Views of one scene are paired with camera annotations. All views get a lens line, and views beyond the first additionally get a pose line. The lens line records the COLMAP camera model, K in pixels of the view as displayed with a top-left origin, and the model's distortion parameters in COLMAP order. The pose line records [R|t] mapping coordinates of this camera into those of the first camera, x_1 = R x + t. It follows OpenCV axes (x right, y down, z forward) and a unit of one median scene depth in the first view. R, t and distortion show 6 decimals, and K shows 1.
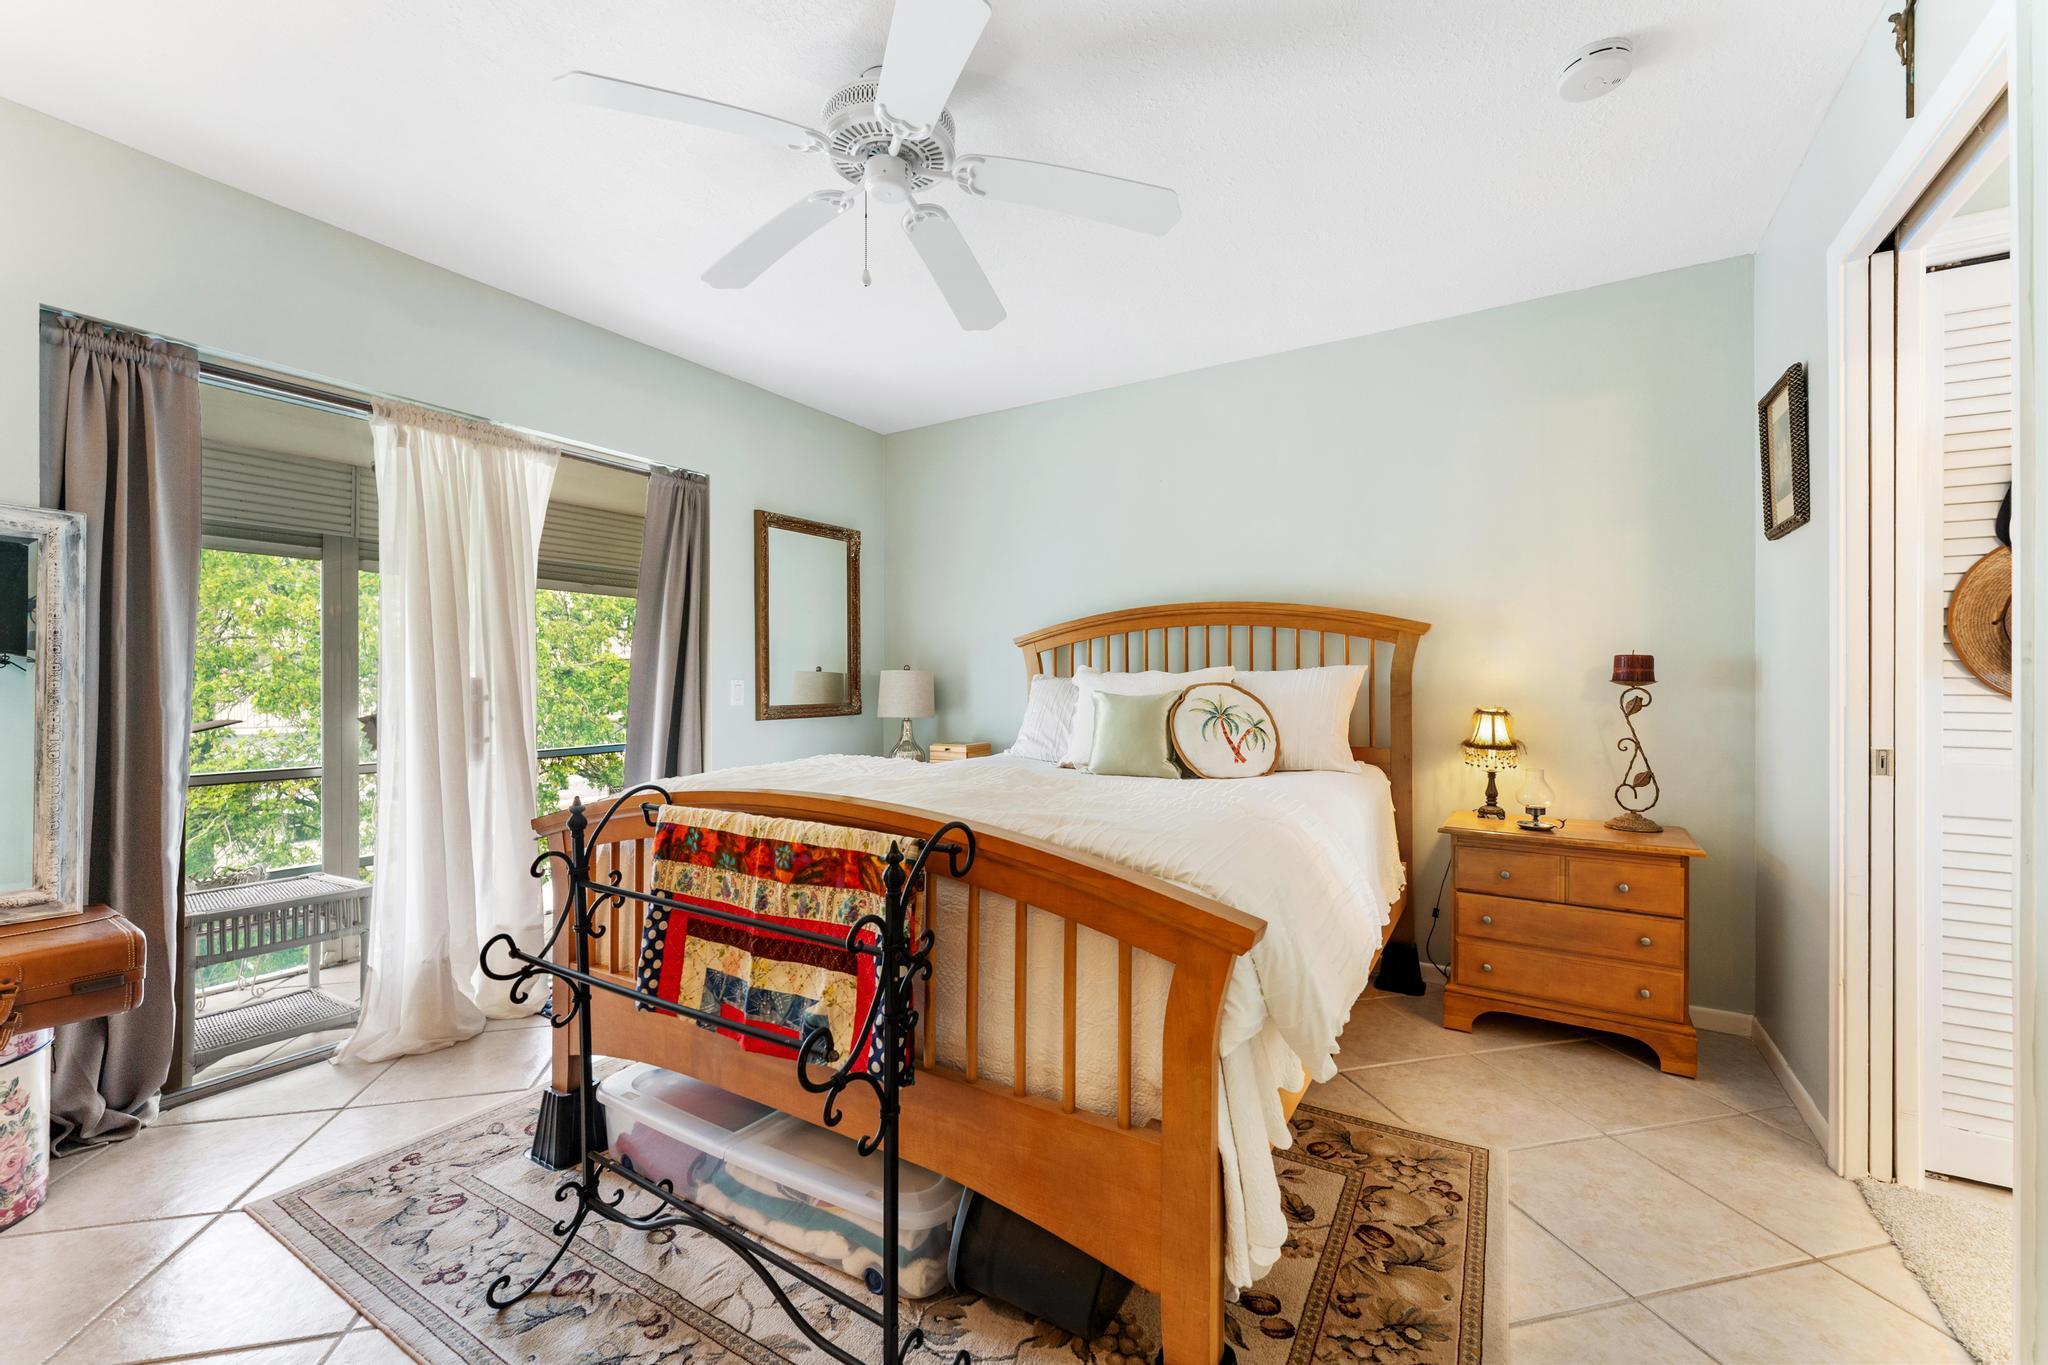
lens RADIAL K [[831.0, 0, 1080.5], [0, 831.0, 689.7], [0, 0, 1]] dist [-0.004955, 0.001144]
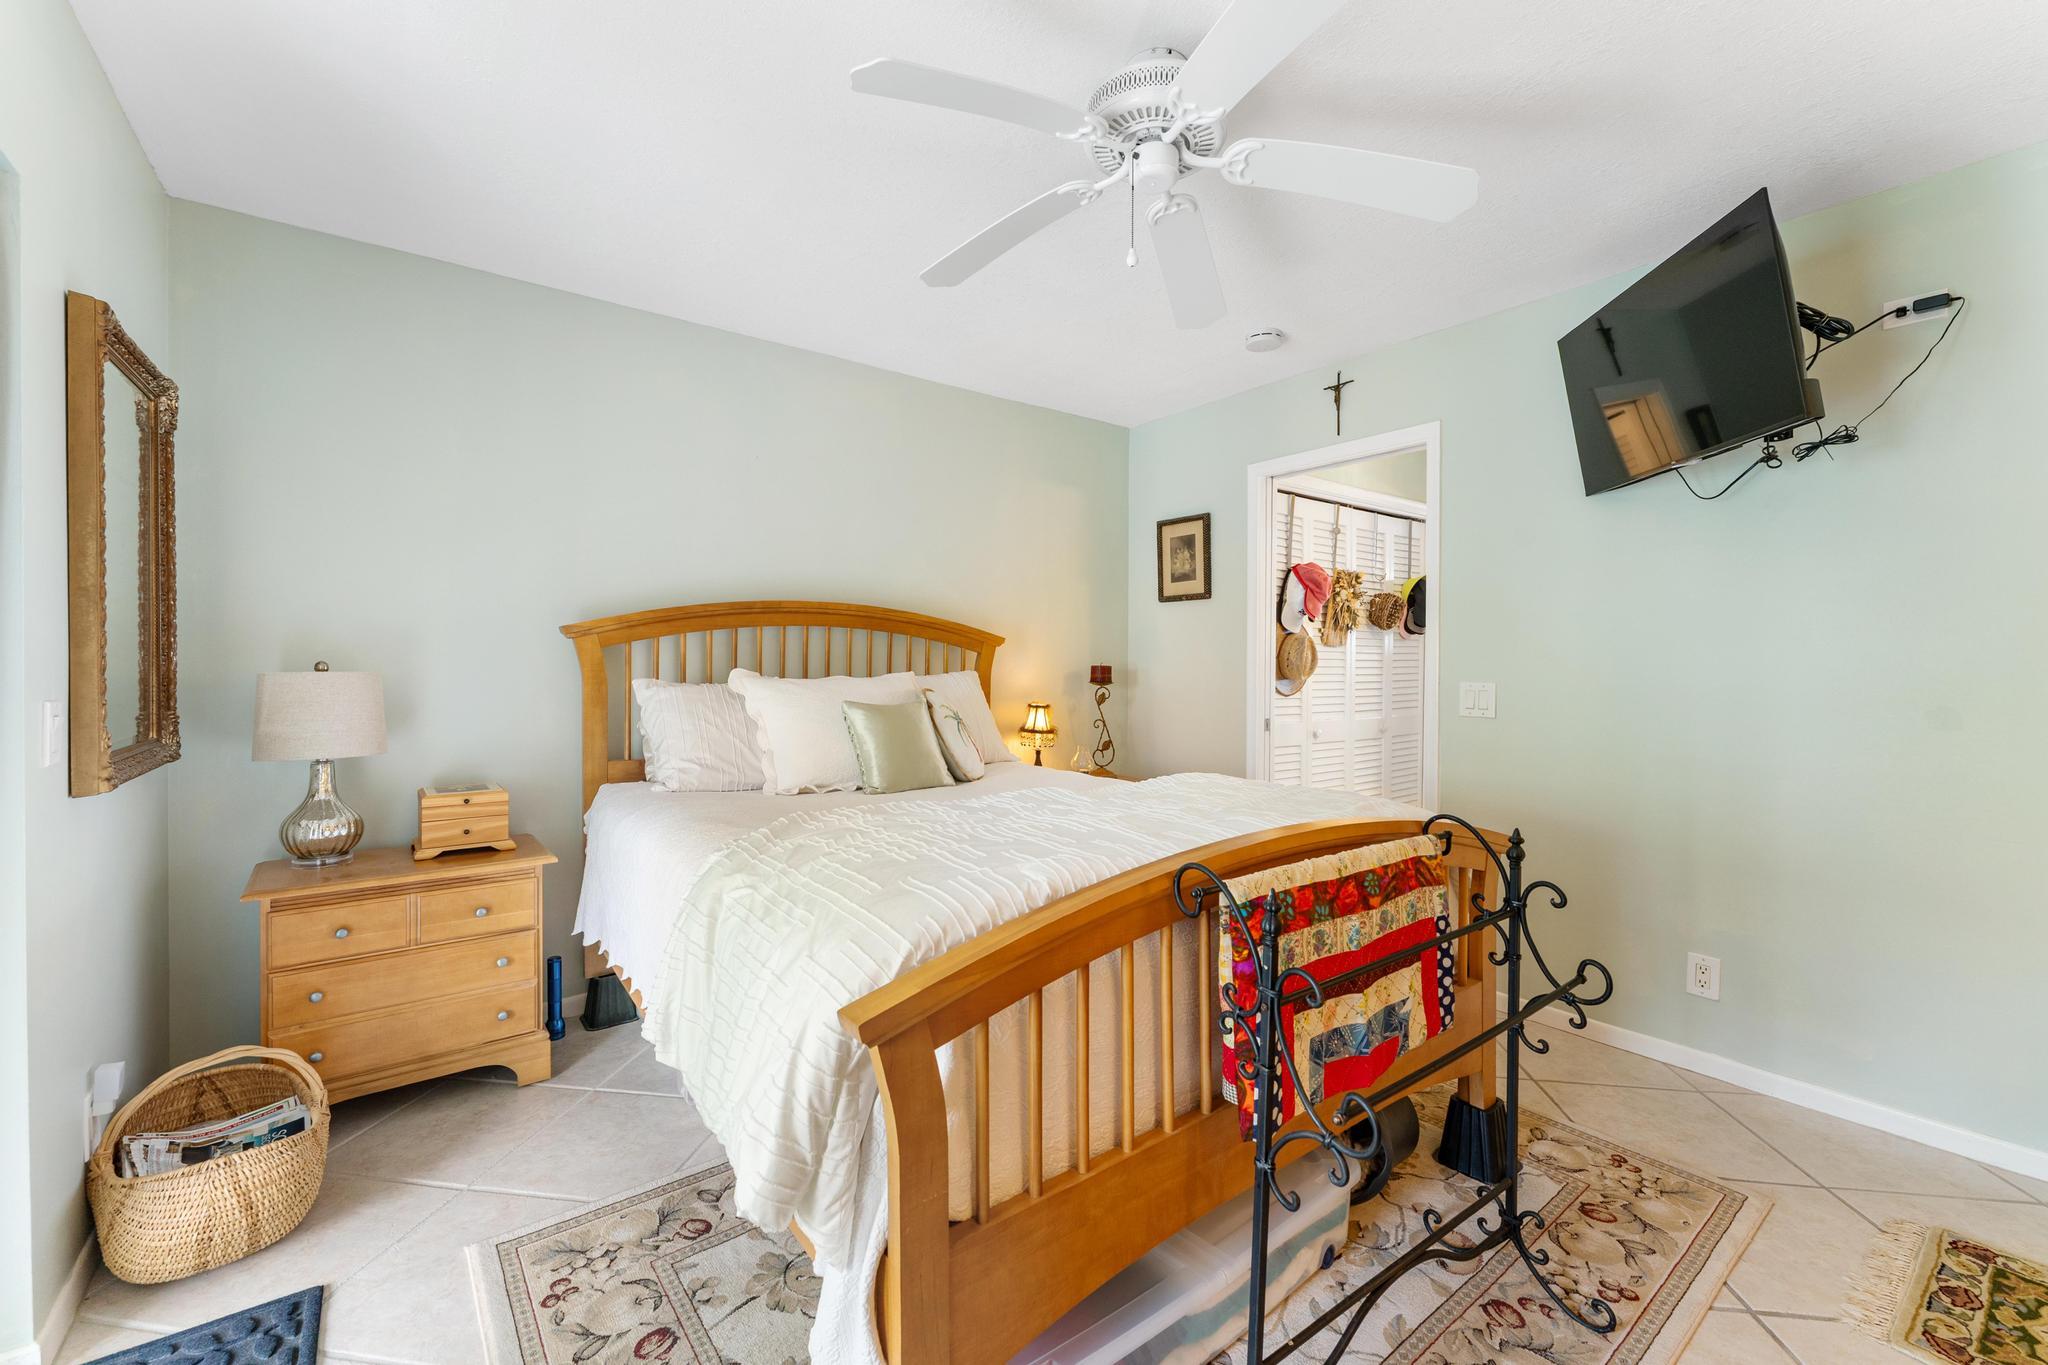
lens RADIAL K [[831.0, 0, 1026.7], [0, 831.0, 669.7], [0, 0, 1]] dist [-0.004955, 0.001144]
pose [[0.371819, -0.003511, 0.928298, -0.790944], [-0.001436, 0.999989, 0.004357, -0.039274], [-0.928304, -0.002954, 0.371811, 0.537983]]
